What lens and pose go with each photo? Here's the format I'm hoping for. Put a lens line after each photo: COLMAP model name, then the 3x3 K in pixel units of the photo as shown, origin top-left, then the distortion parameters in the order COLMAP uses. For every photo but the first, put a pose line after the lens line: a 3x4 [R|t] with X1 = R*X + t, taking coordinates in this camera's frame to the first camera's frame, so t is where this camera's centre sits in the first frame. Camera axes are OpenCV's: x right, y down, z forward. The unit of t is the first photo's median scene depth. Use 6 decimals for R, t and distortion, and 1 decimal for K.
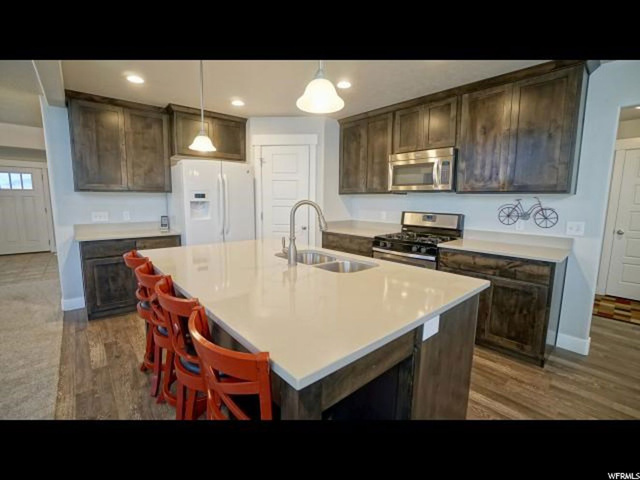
lens RADIAL K [[284.2, 0, 319.3], [0, 284.2, 235.7], [0, 0, 1]] dist [-0.034918, 0.010823]
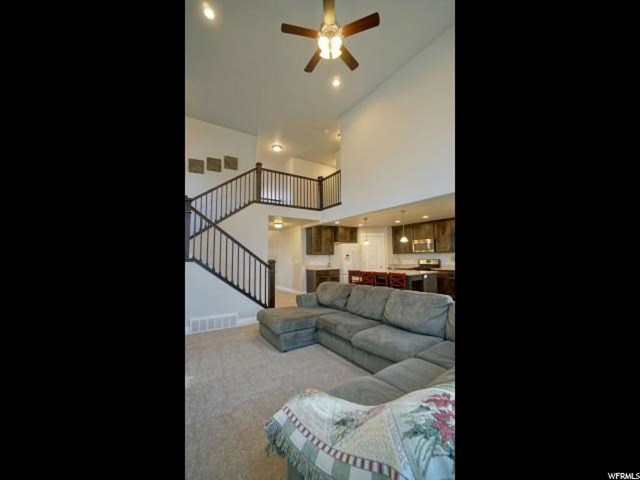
lens RADIAL K [[223.3, 0, 324.5], [0, 223.3, 244.5], [0, 0, 1]] dist [-0.025974, 0.000045]
pose [[0.992718, -0.026751, -0.117452, -0.401909], [0.005118, 0.983517, -0.180741, 0.177339], [0.120352, 0.178824, 0.976492, -1.398852]]
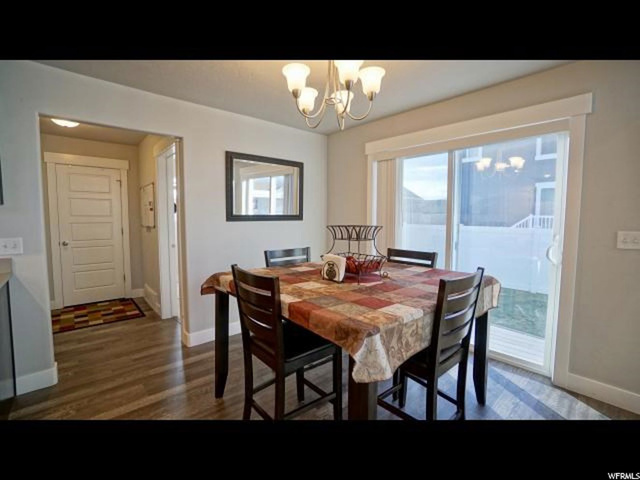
lens RADIAL K [[284.2, 0, 323.0], [0, 284.2, 241.1], [0, 0, 1]] dist [-0.034918, 0.010823]
pose [[-0.005616, -0.096314, 0.995335, 0.098747], [0.124619, 0.987524, 0.096261, -0.003454], [-0.992189, 0.124578, 0.006456, 0.068524]]
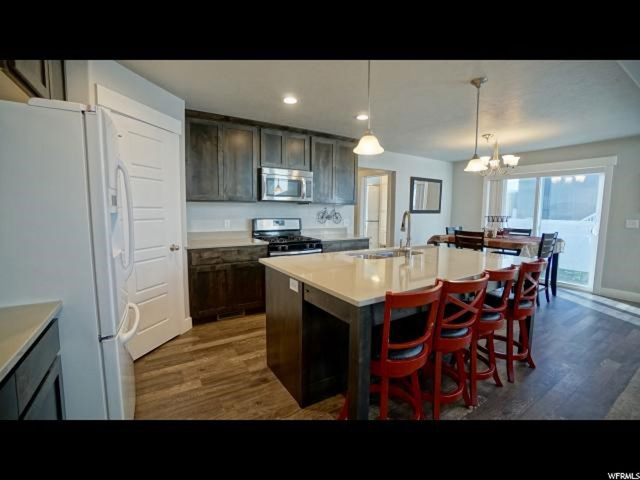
lens RADIAL K [[284.2, 0, 319.2], [0, 284.2, 239.0], [0, 0, 1]] dist [-0.034918, 0.010823]
pose [[0.163534, -0.111202, 0.980250, -0.845376], [0.117037, 0.988797, 0.092647, -0.091061], [-0.979571, 0.099574, 0.174716, 0.646622]]
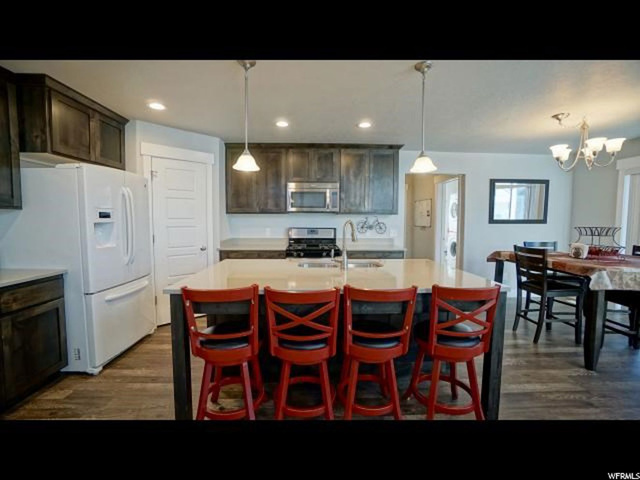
lens RADIAL K [[284.2, 0, 318.9], [0, 284.2, 237.0], [0, 0, 1]] dist [-0.034918, 0.010823]
pose [[0.640434, -0.056475, 0.765934, -0.653650], [0.100599, 0.994869, -0.010761, -0.022045], [-0.761397, 0.083944, 0.642829, 0.121551]]
